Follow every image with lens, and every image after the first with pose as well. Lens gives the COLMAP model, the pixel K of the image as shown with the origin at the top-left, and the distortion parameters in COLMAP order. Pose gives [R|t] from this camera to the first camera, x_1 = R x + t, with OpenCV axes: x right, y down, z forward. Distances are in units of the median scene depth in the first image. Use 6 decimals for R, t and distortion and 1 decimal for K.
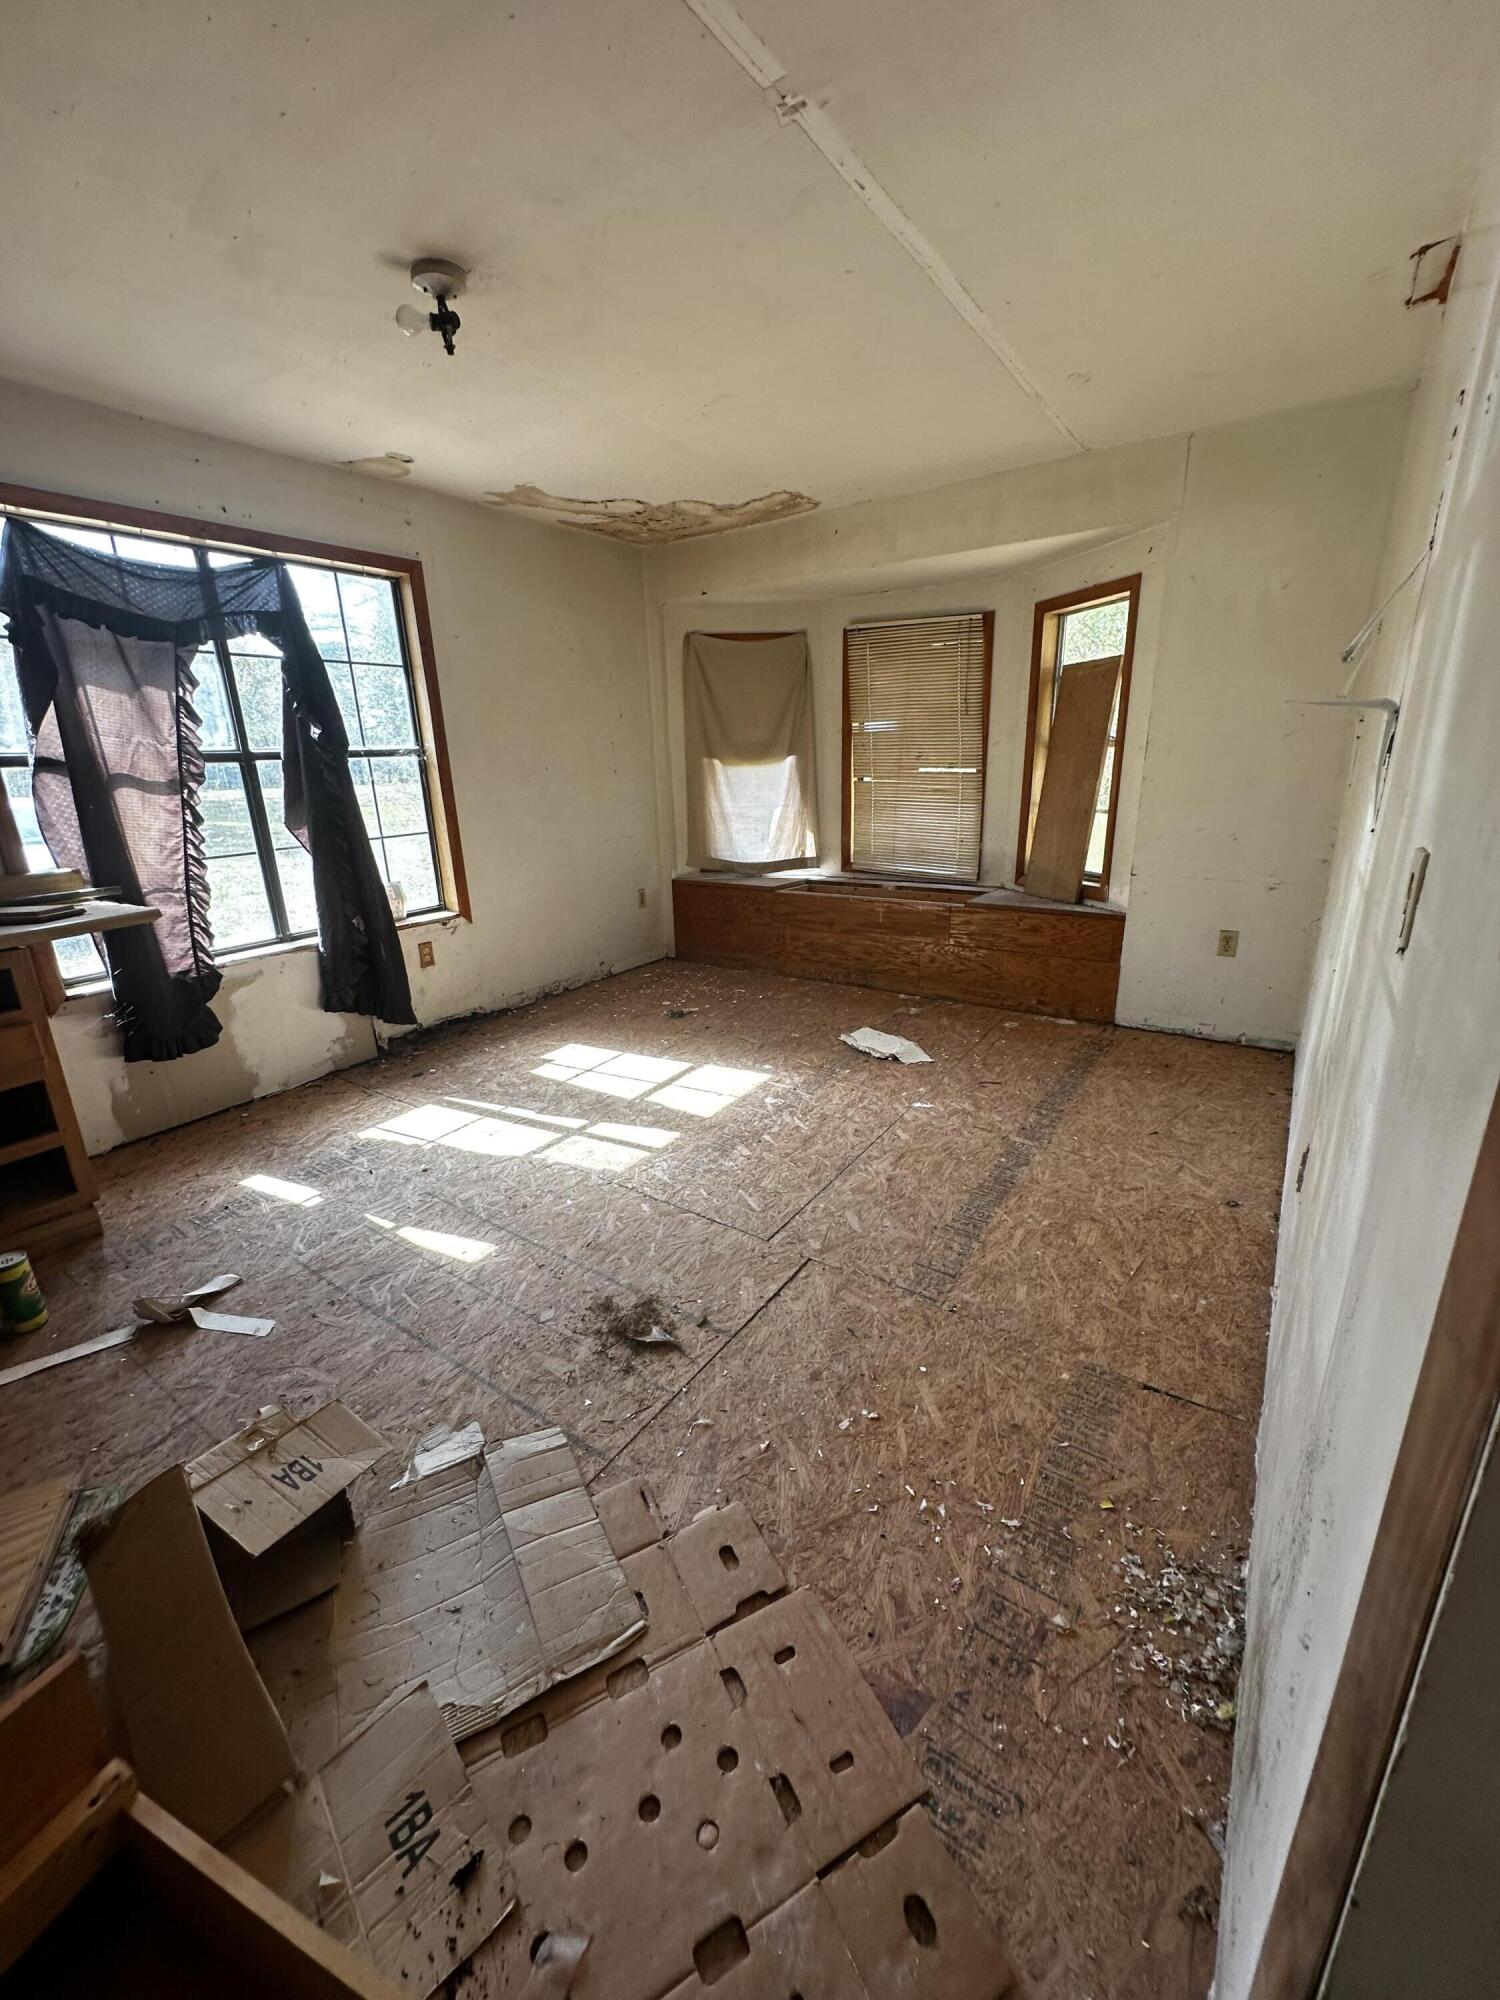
lens RADIAL K [[804.4, 0, 755.3], [0, 804.4, 1002.6], [0, 0, 1]] dist [-0.002333, 0.000506]
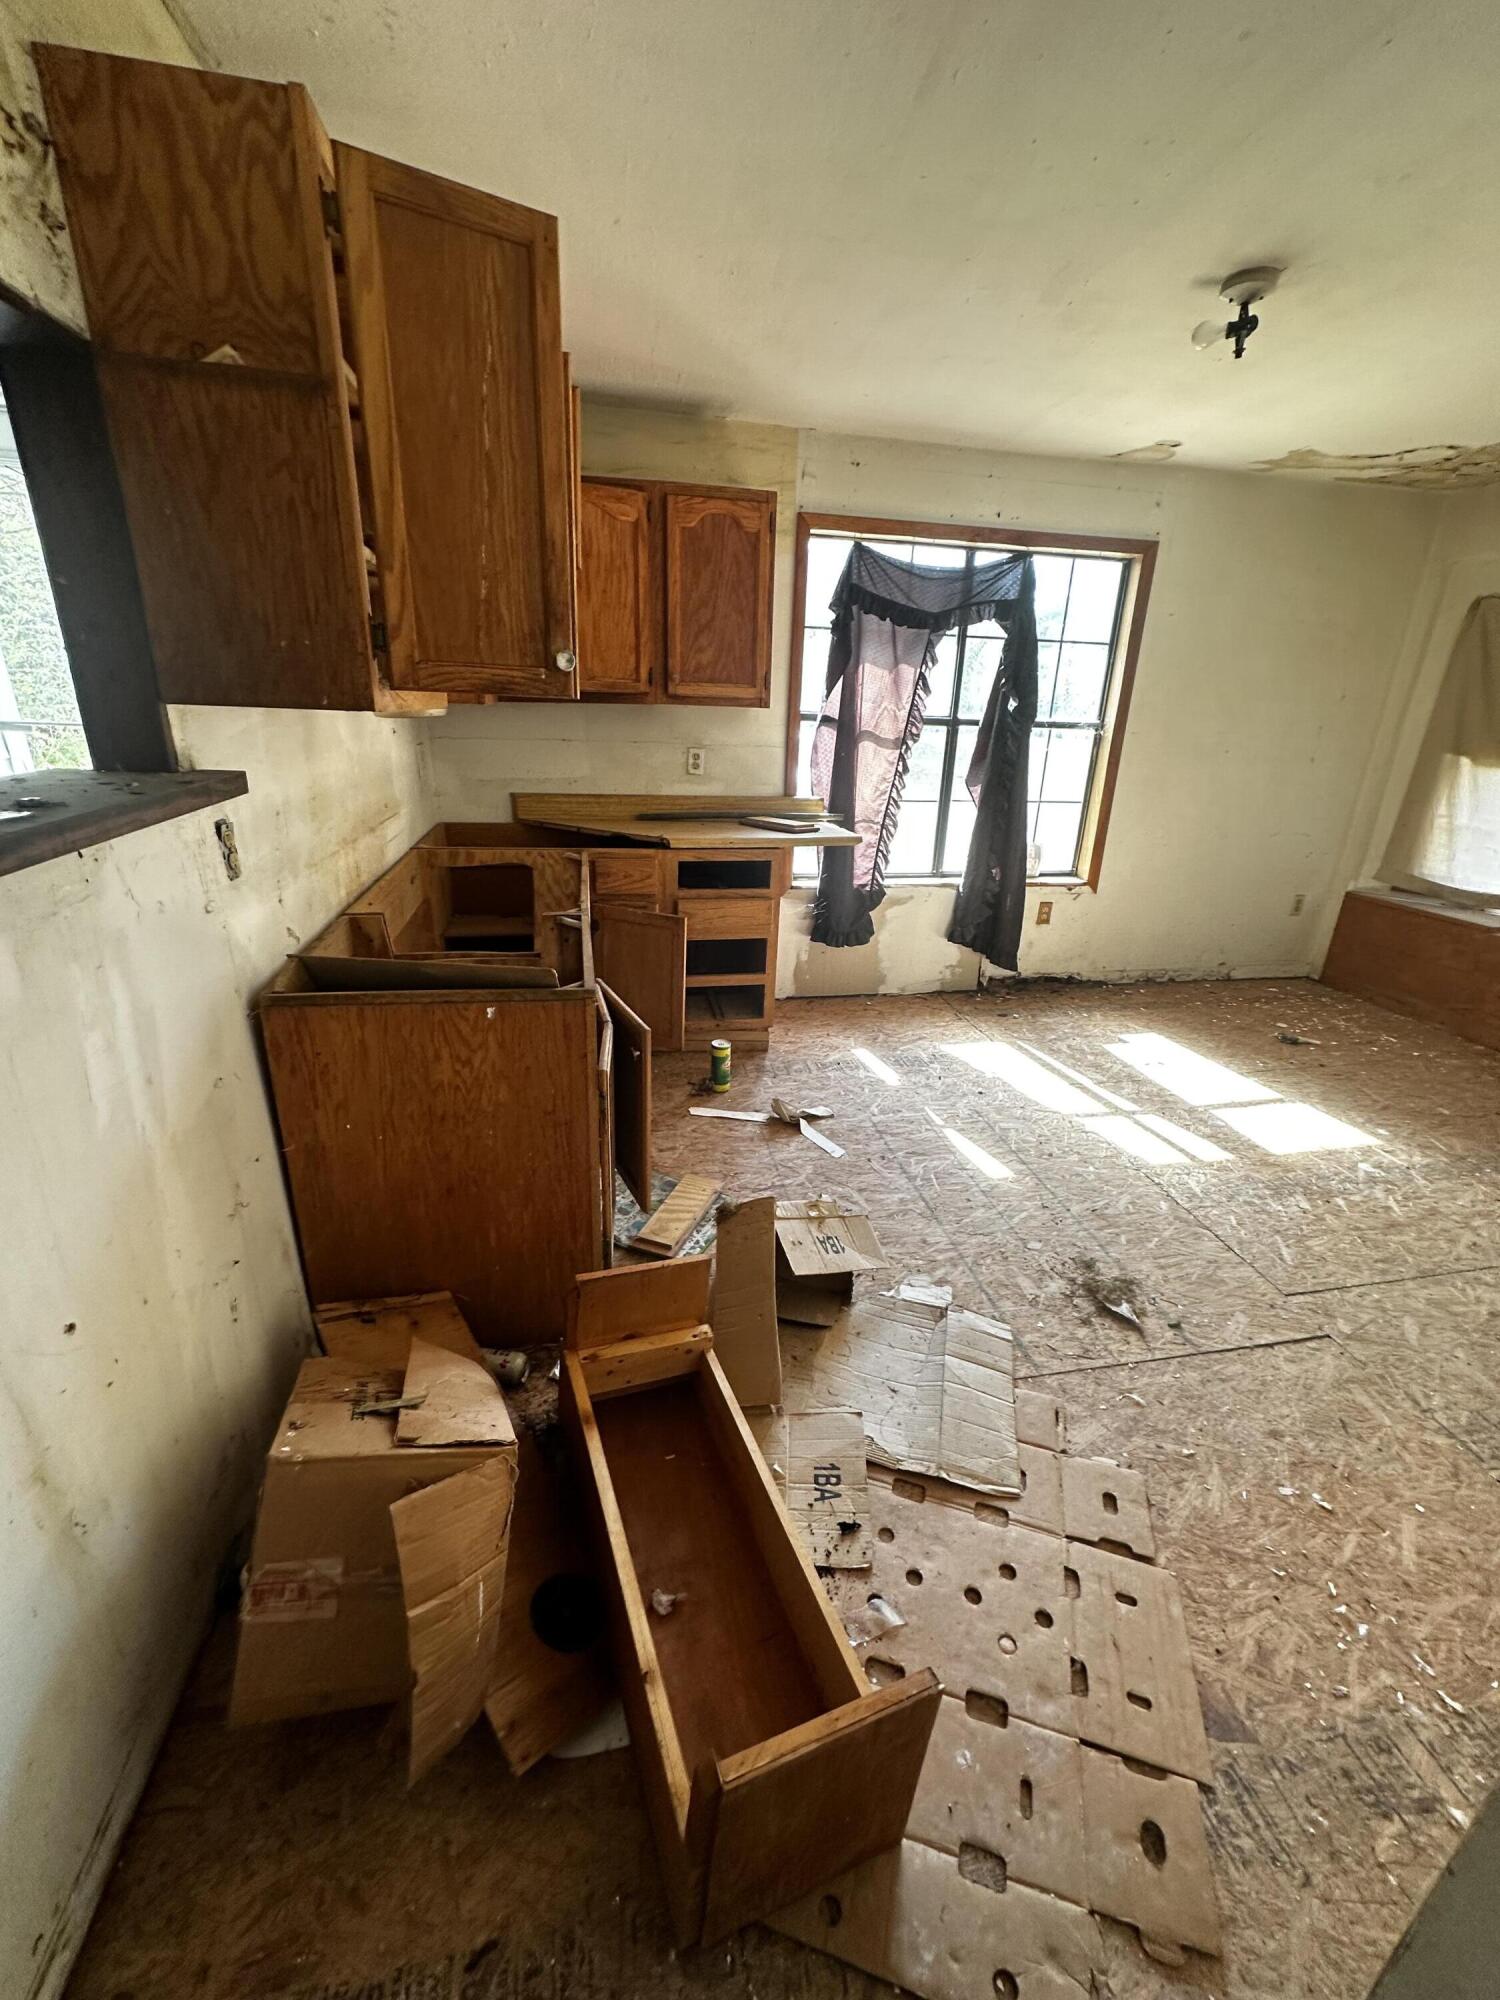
lens RADIAL K [[804.4, 0, 746.3], [0, 804.4, 1000.9], [0, 0, 1]] dist [-0.002333, 0.000506]
pose [[0.704236, 0.292514, -0.646906, 0.073917], [-0.261519, 0.953989, 0.146674, -0.000696], [0.660045, 0.065885, 0.748331, -0.119105]]
